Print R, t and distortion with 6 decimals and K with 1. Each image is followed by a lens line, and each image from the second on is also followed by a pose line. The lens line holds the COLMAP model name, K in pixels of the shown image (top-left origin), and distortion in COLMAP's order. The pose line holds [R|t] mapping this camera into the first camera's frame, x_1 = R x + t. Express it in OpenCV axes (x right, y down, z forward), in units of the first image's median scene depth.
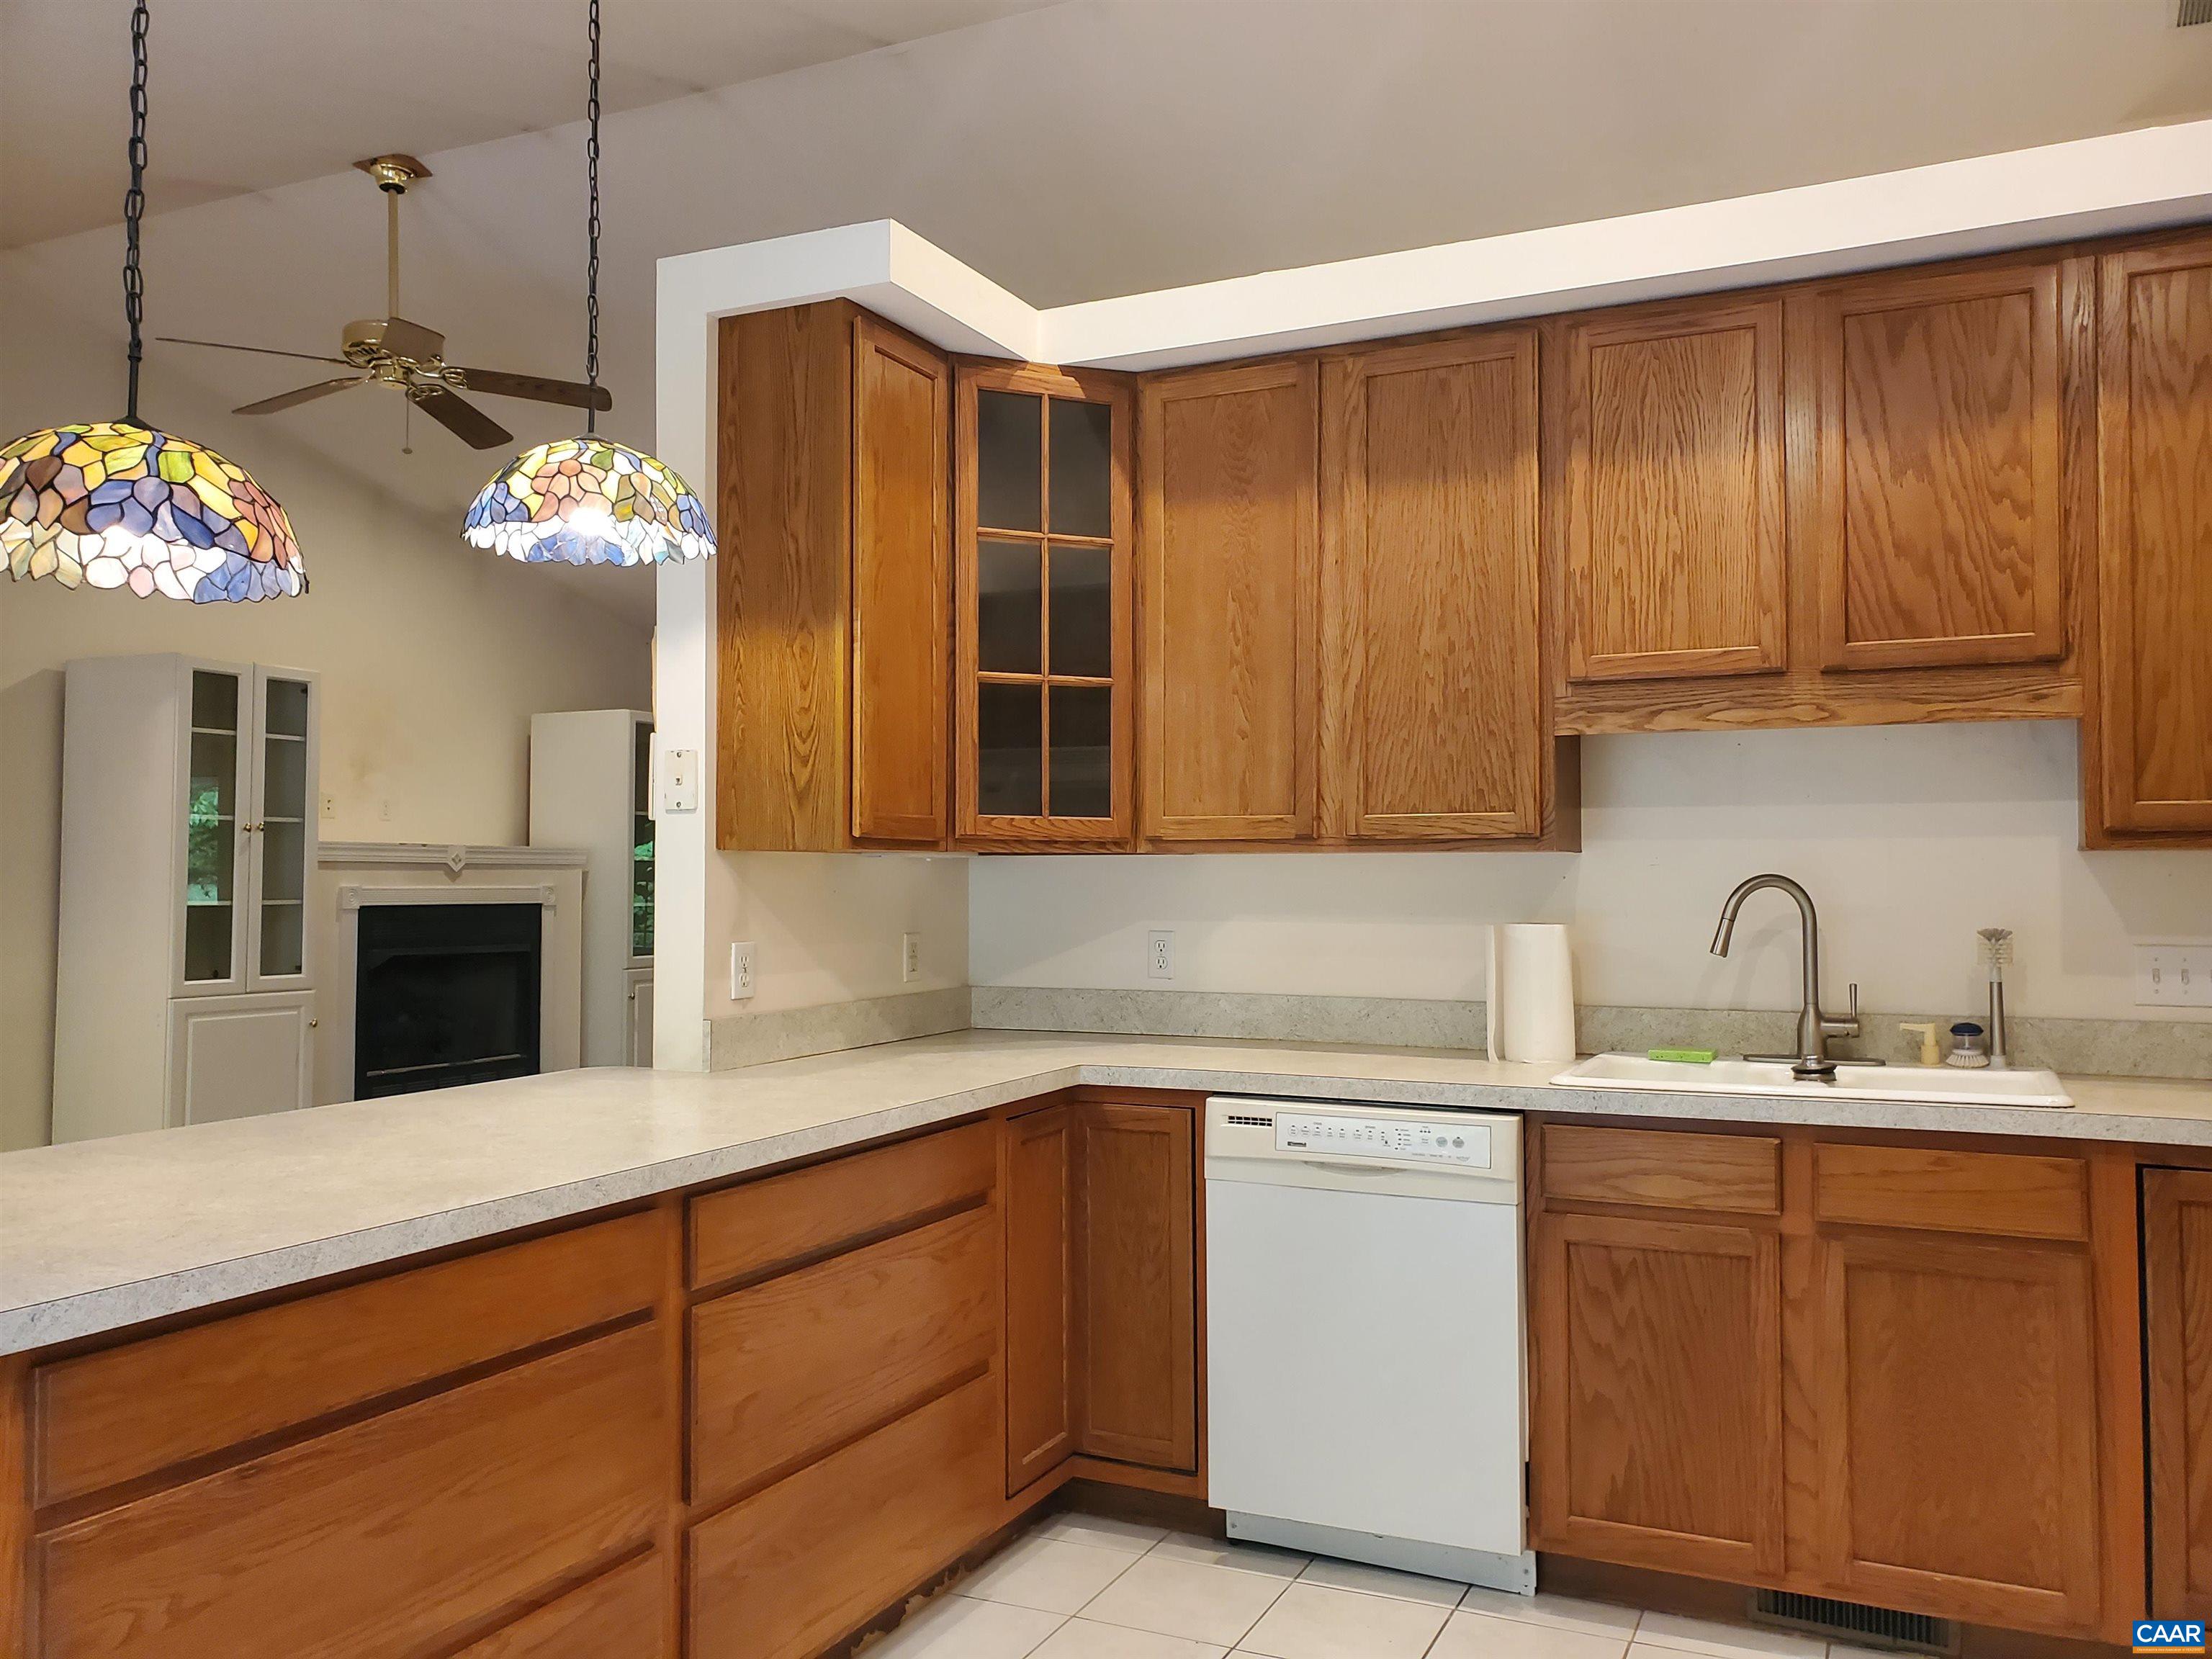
lens RADIAL K [[1722.7, 0, 1108.4], [0, 1722.7, 829.2], [0, 0, 1]] dist [0.051261, -0.074436]
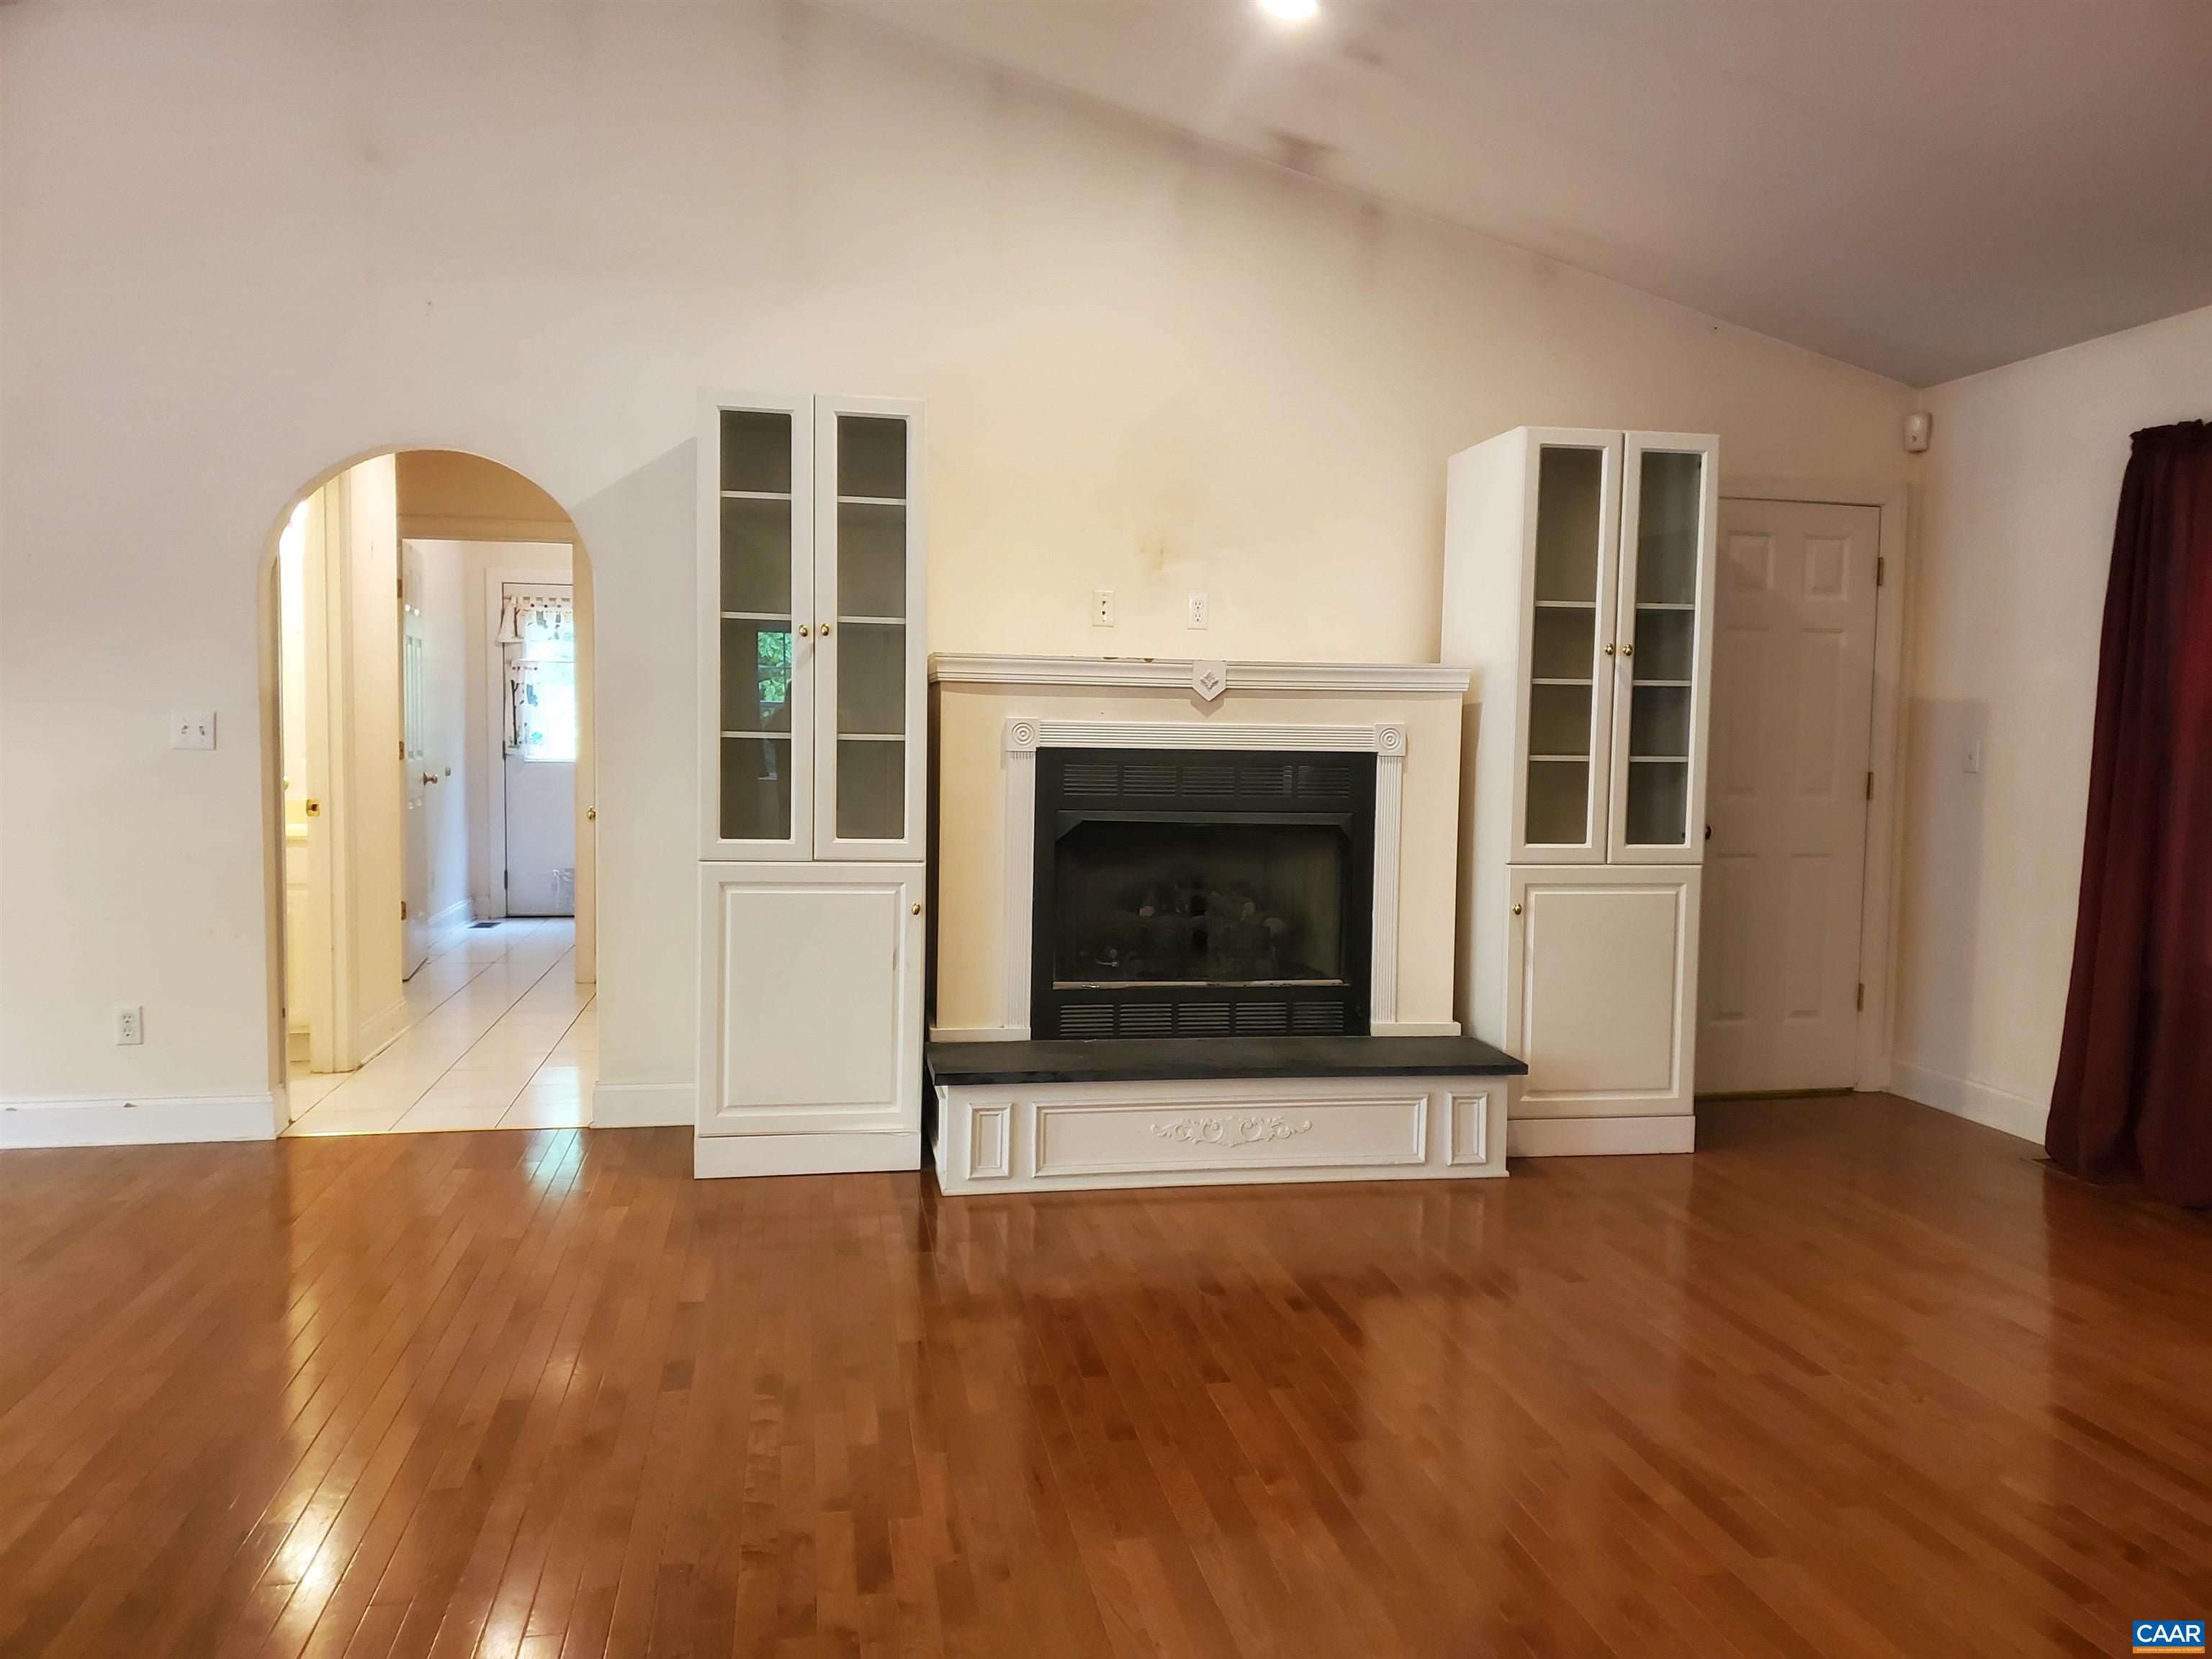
lens RADIAL K [[1722.7, 0, 1141.1], [0, 1722.7, 853.0], [0, 0, 1]] dist [0.051261, -0.074436]
pose [[0.604703, 0.060671, -0.794137, 0.153328], [0.008818, 0.996523, 0.082848, 0.031701], [0.796402, -0.057102, 0.602066, 0.658034]]
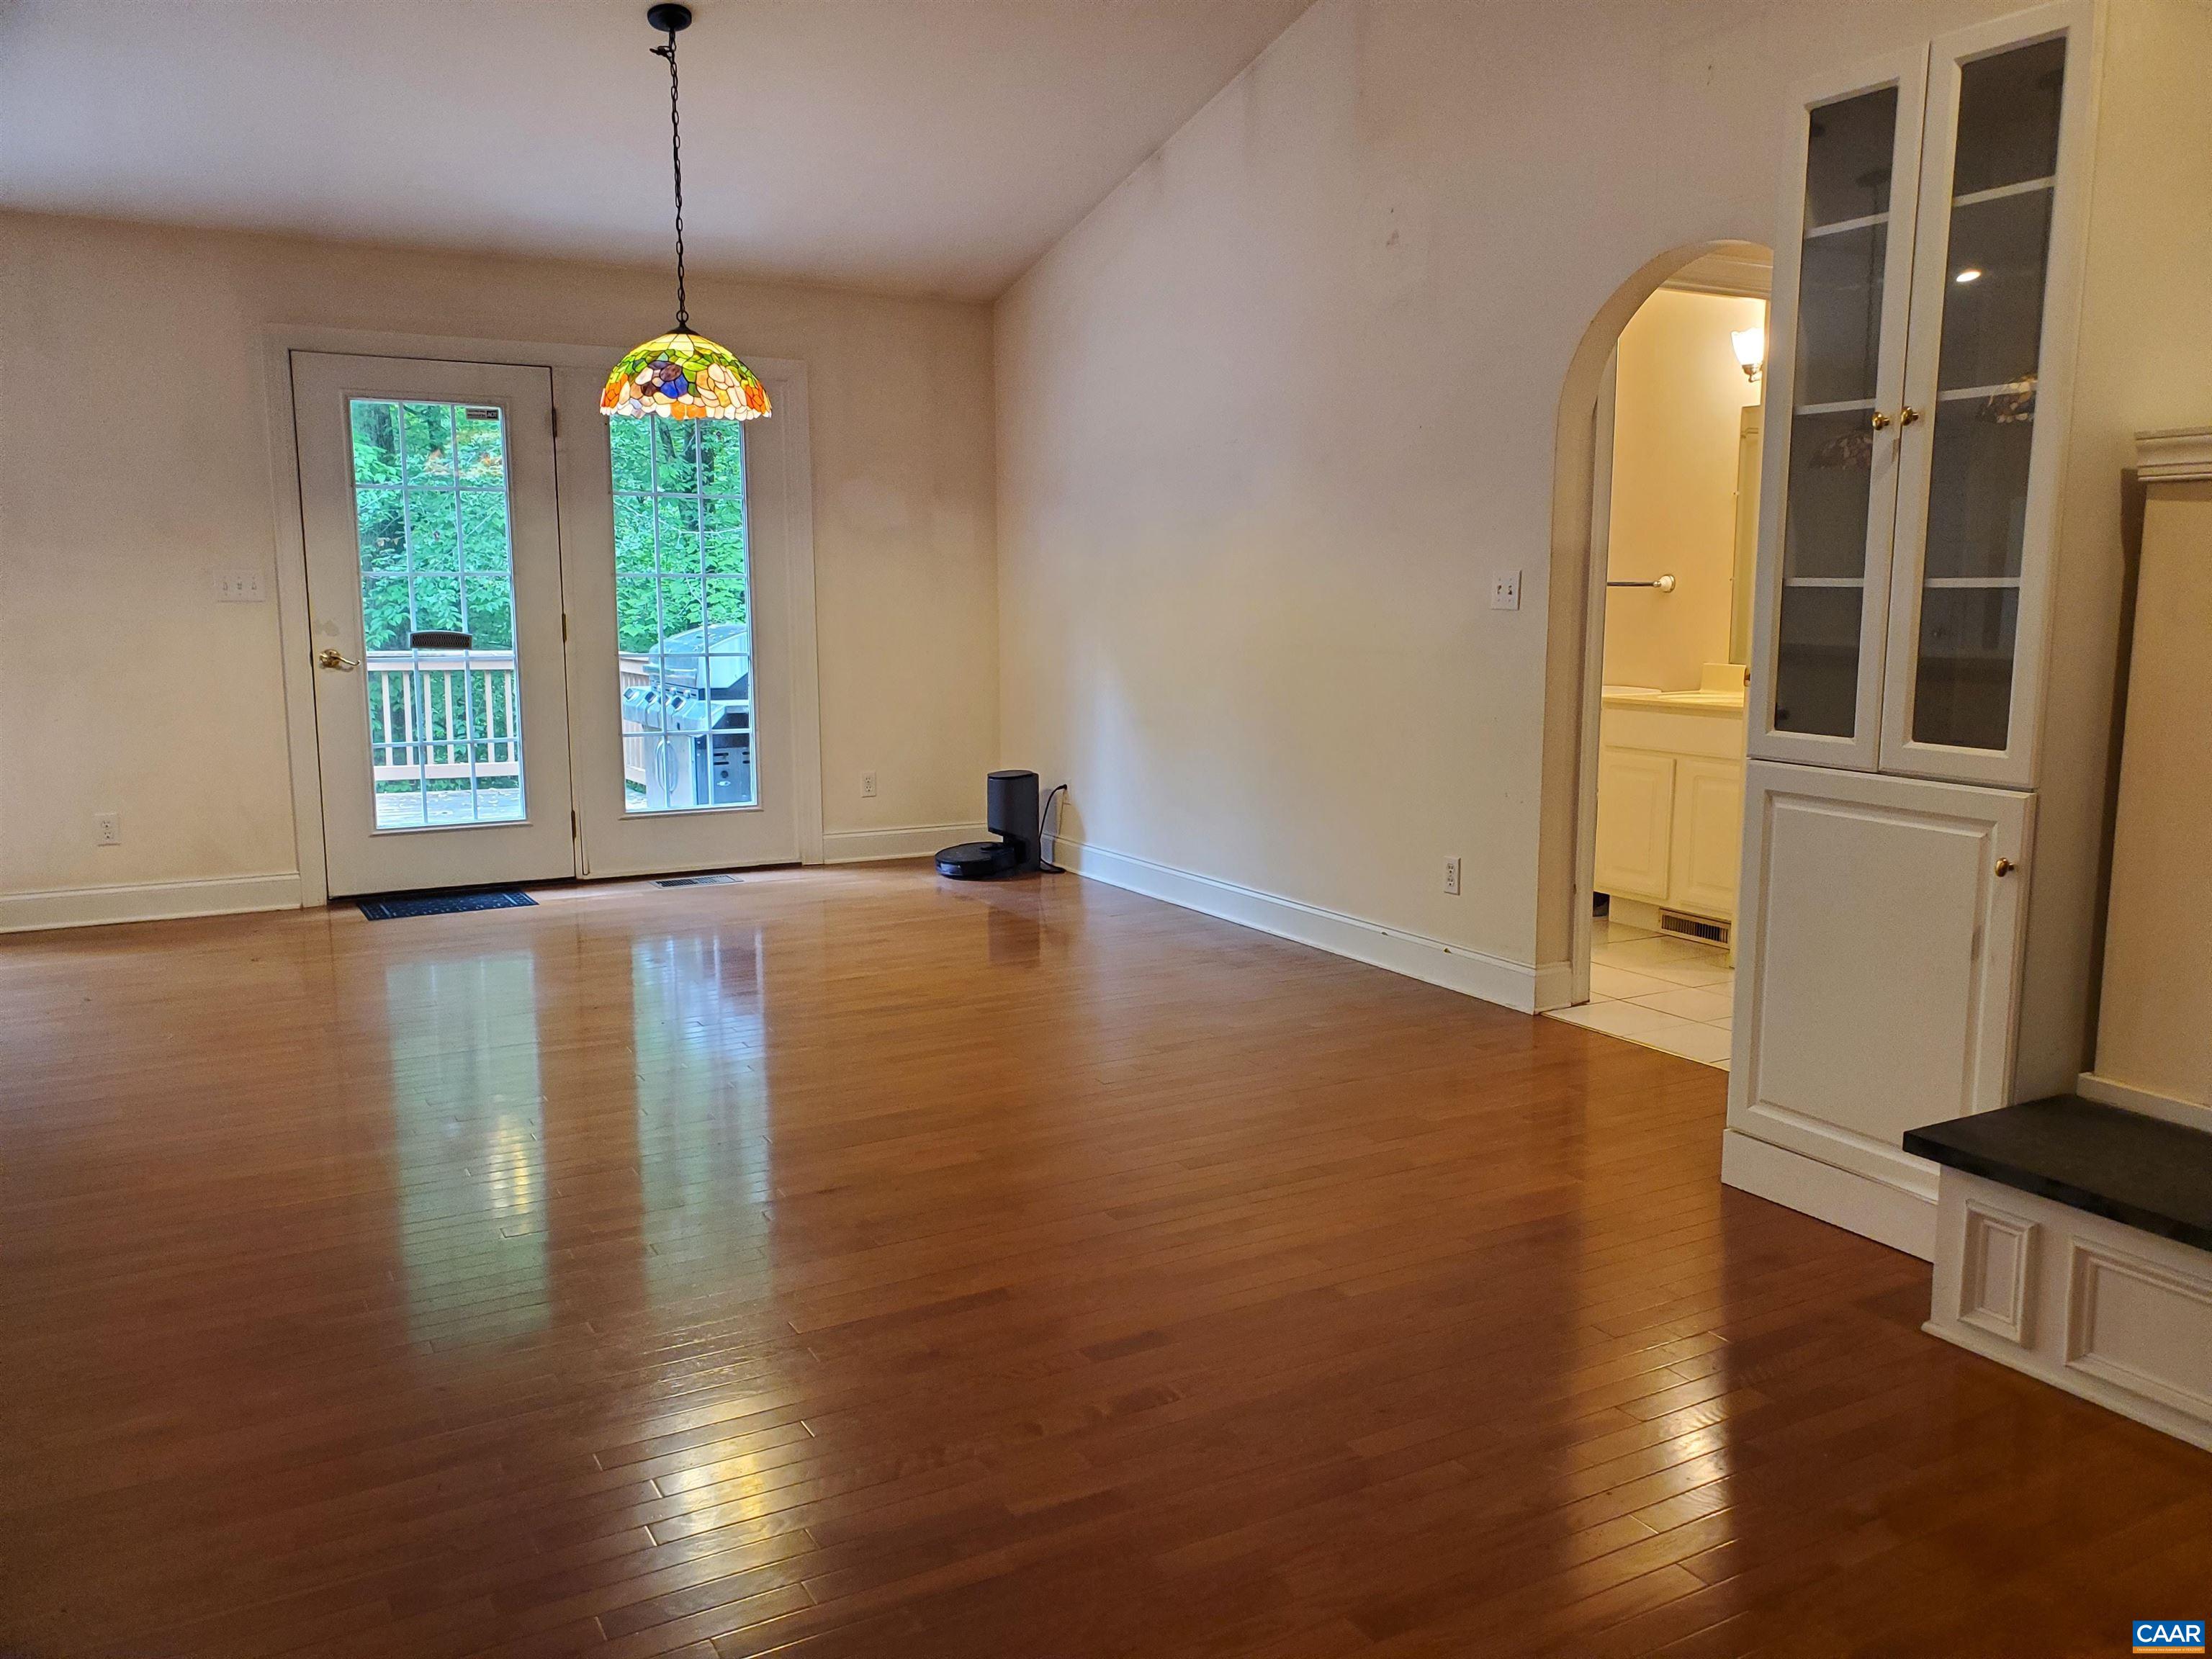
lens RADIAL K [[1722.7, 0, 1115.8], [0, 1722.7, 824.5], [0, 0, 1]] dist [0.051261, -0.074436]
pose [[-0.574883, 0.108004, -0.811076, 0.013904], [0.020453, 0.992837, 0.117711, 0.046490], [0.817980, 0.051081, -0.572974, 1.074692]]
